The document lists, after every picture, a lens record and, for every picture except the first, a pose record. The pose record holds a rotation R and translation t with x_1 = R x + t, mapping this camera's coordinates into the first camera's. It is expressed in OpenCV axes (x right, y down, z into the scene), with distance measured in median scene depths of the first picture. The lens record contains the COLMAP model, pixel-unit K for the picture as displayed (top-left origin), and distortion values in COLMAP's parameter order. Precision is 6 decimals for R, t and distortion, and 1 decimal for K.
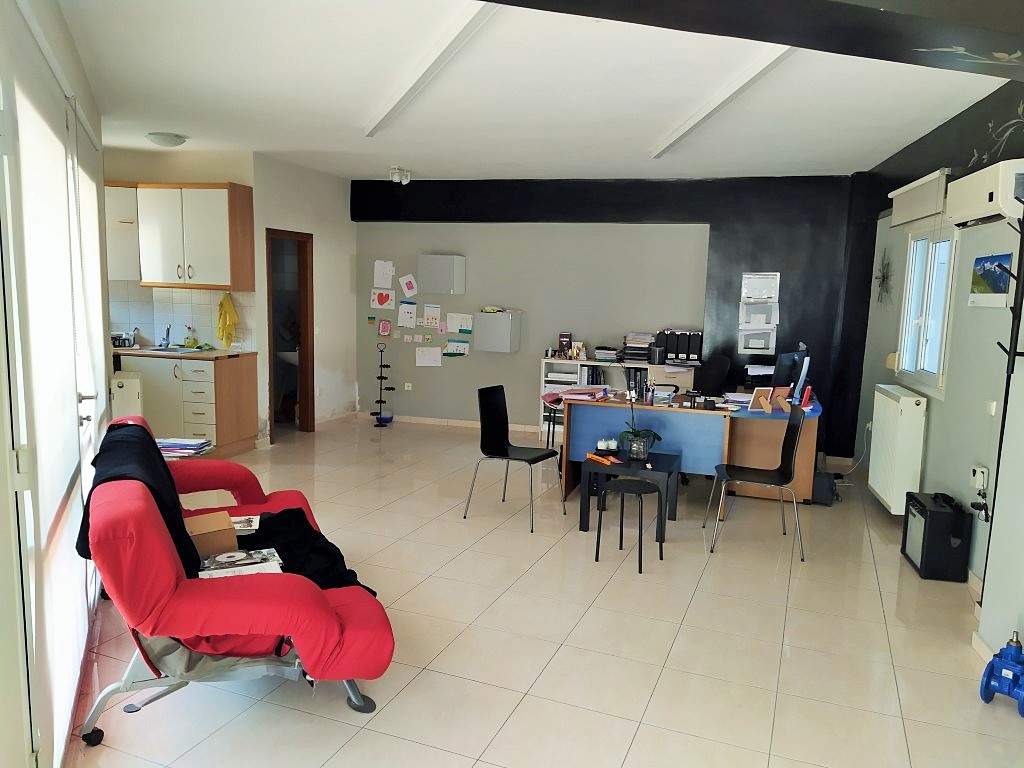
lens RADIAL K [[782.5, 0, 511.8], [0, 782.5, 385.4], [0, 0, 1]] dist [0.085503, -0.004650]
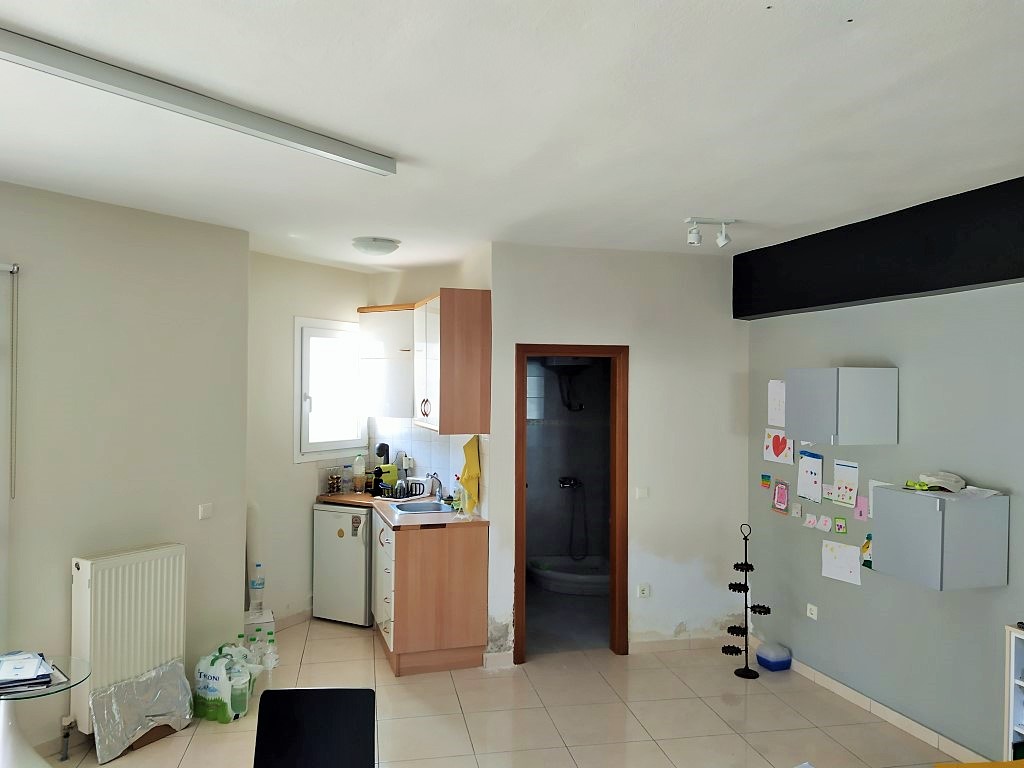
lens RADIAL K [[782.5, 0, 513.1], [0, 782.5, 381.2], [0, 0, 1]] dist [0.085503, -0.004650]
pose [[0.541719, -0.025458, -0.840174, 0.222129], [-0.099002, 0.990652, -0.093851, -0.084125], [0.834709, 0.134020, 0.534134, 0.524675]]
